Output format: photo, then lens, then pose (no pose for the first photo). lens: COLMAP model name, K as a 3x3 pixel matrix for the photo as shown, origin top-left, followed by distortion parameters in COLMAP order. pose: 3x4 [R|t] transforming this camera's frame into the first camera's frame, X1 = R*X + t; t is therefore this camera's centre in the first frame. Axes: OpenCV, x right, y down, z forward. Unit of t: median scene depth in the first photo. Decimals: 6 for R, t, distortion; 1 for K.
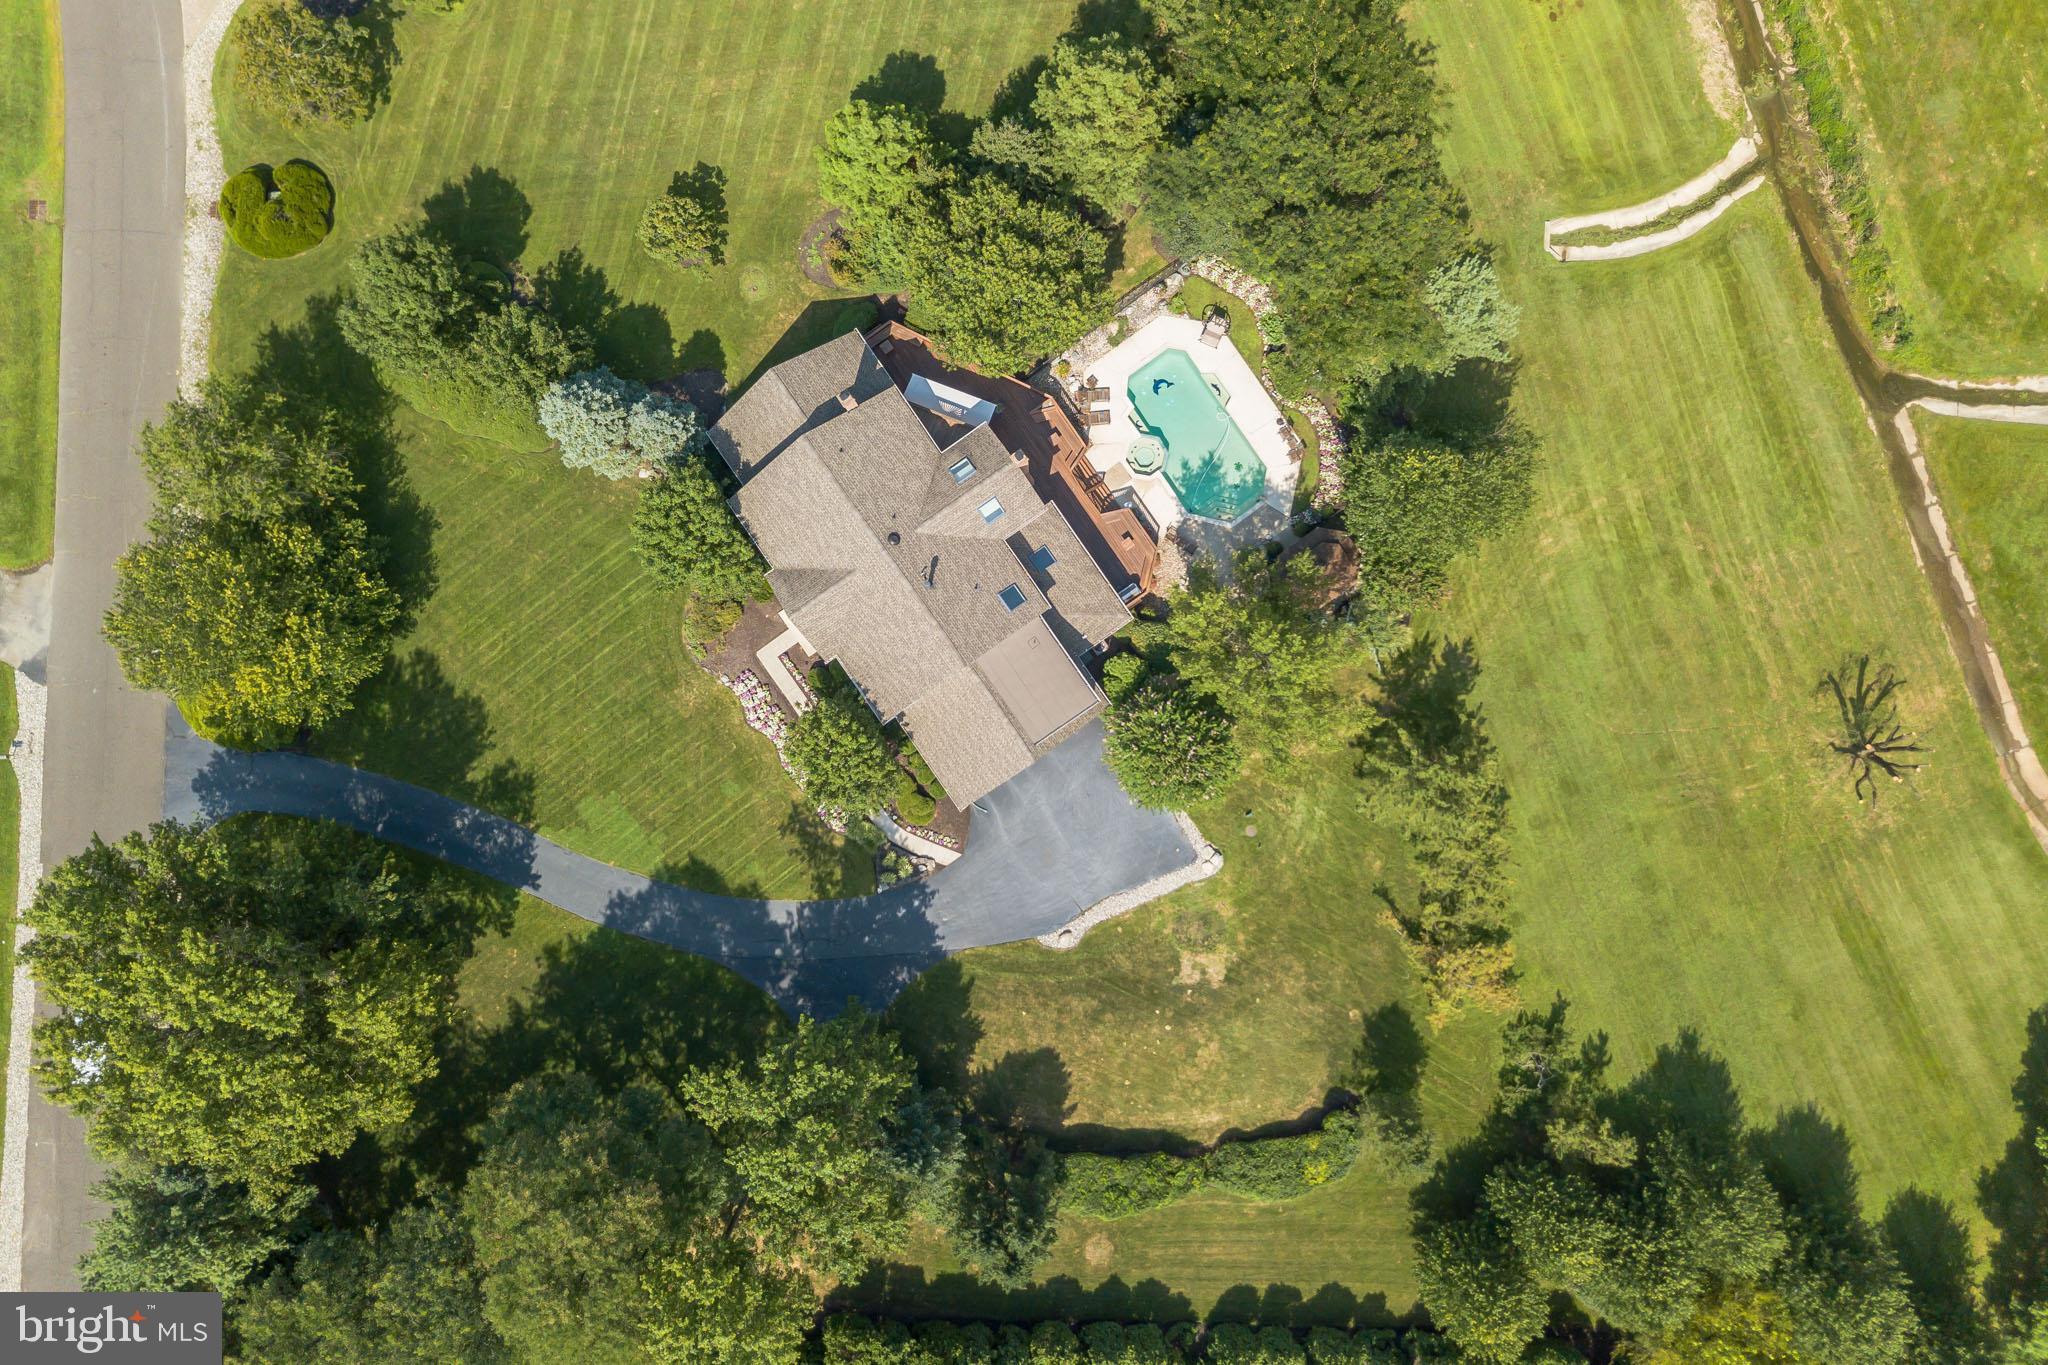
lens RADIAL K [[1549.2, 0, 1036.4], [0, 1549.2, 587.7], [0, 0, 1]] dist [0.035657, 0.003632]
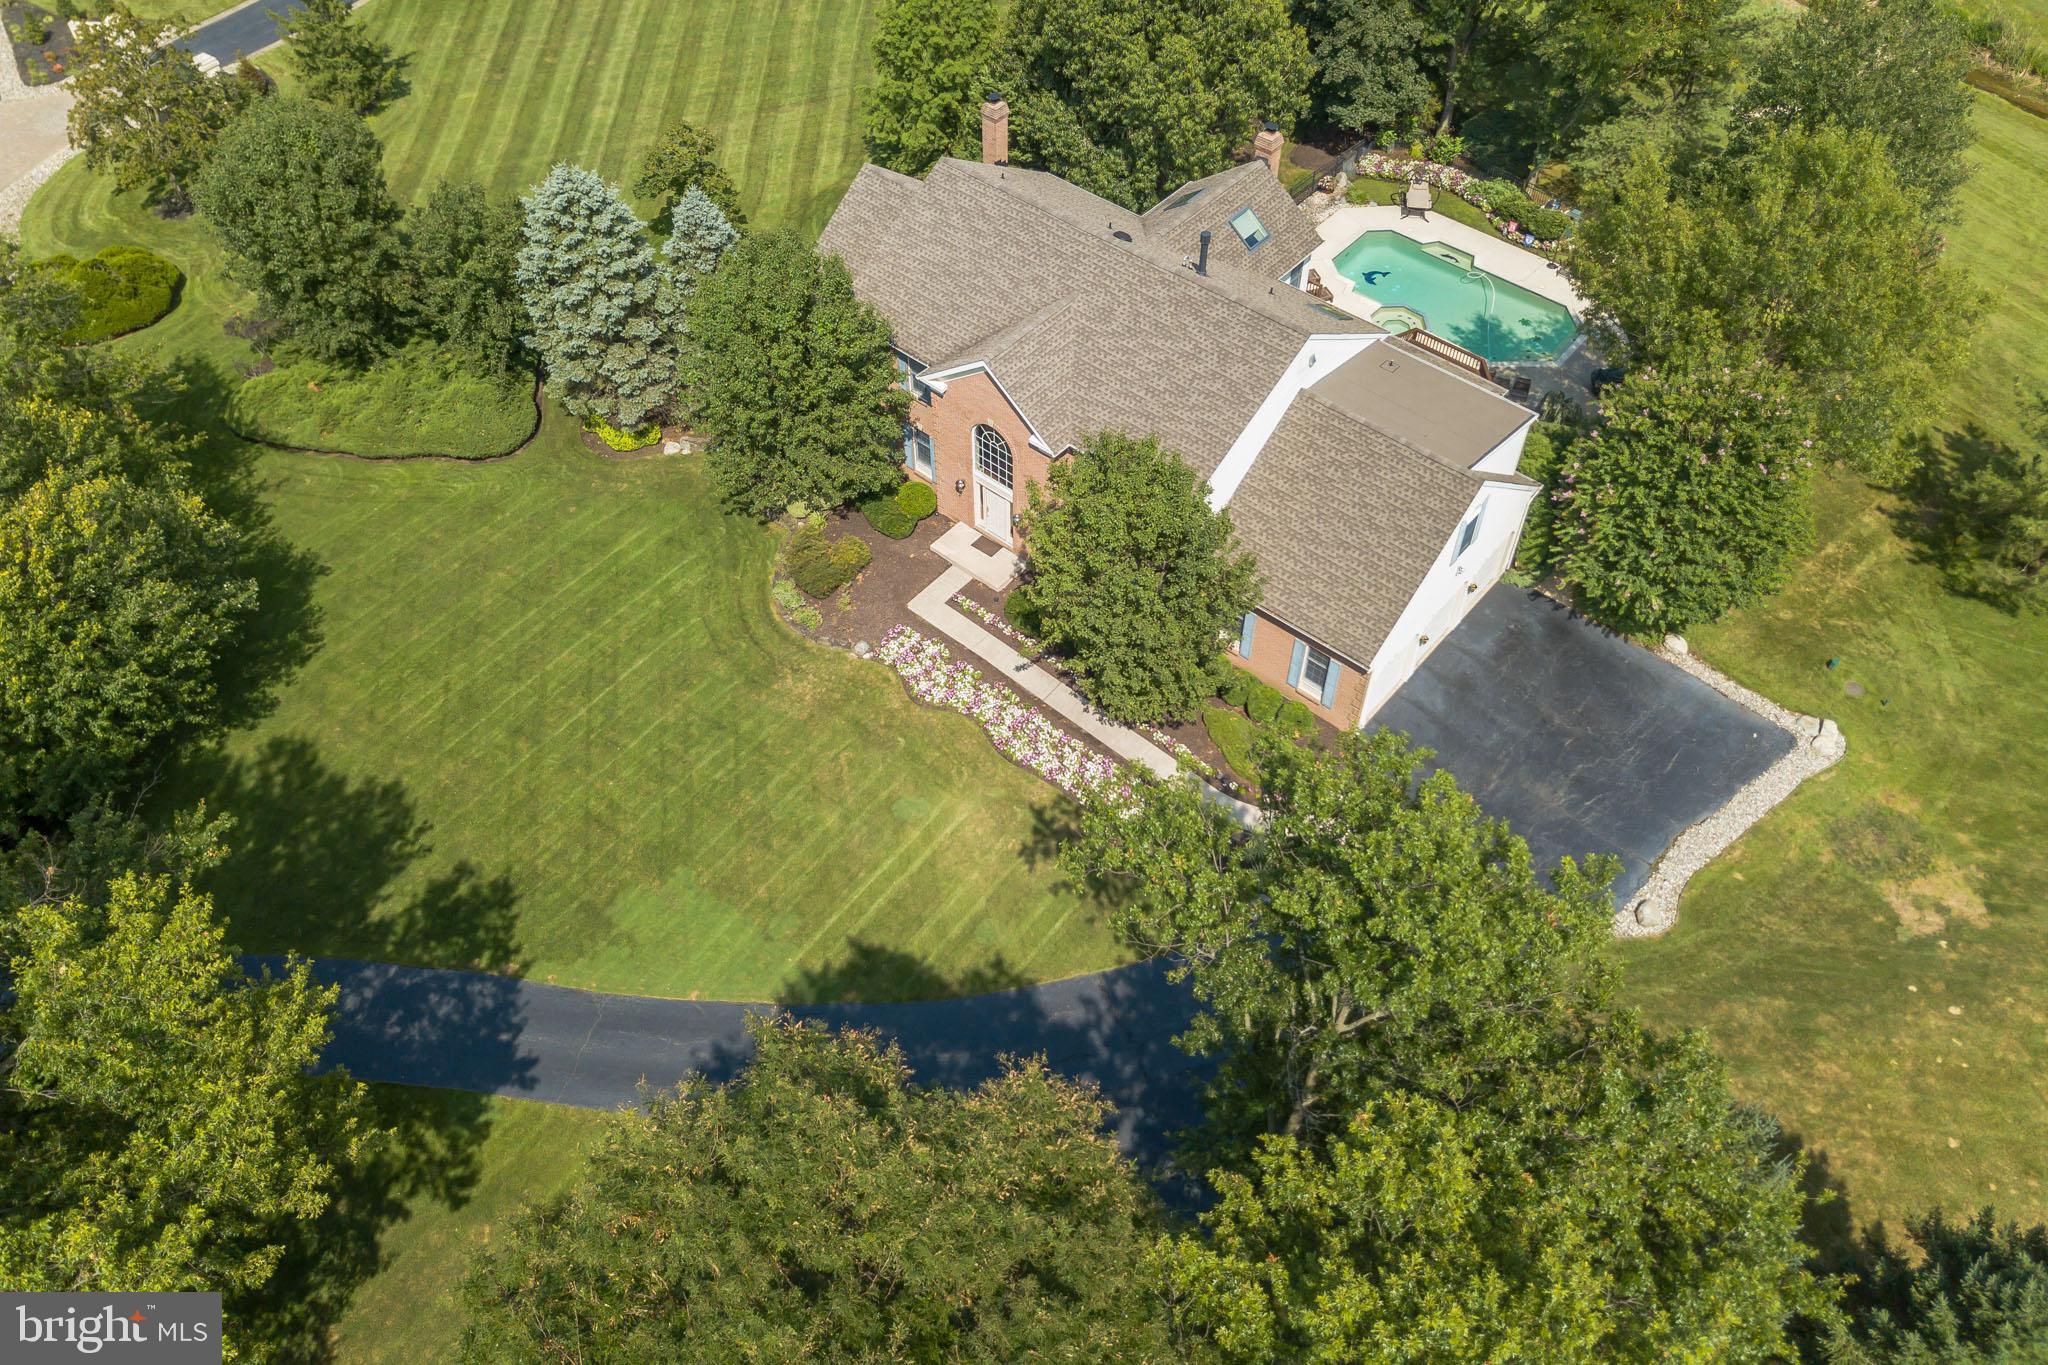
lens RADIAL K [[1549.2, 0, 1036.4], [0, 1549.2, 587.7], [0, 0, 1]] dist [0.035657, 0.003632]
pose [[0.968456, -0.168581, 0.183505, -0.236978], [0.247332, 0.739968, -0.625519, 0.403706], [-0.030337, 0.651174, 0.758322, 0.558647]]
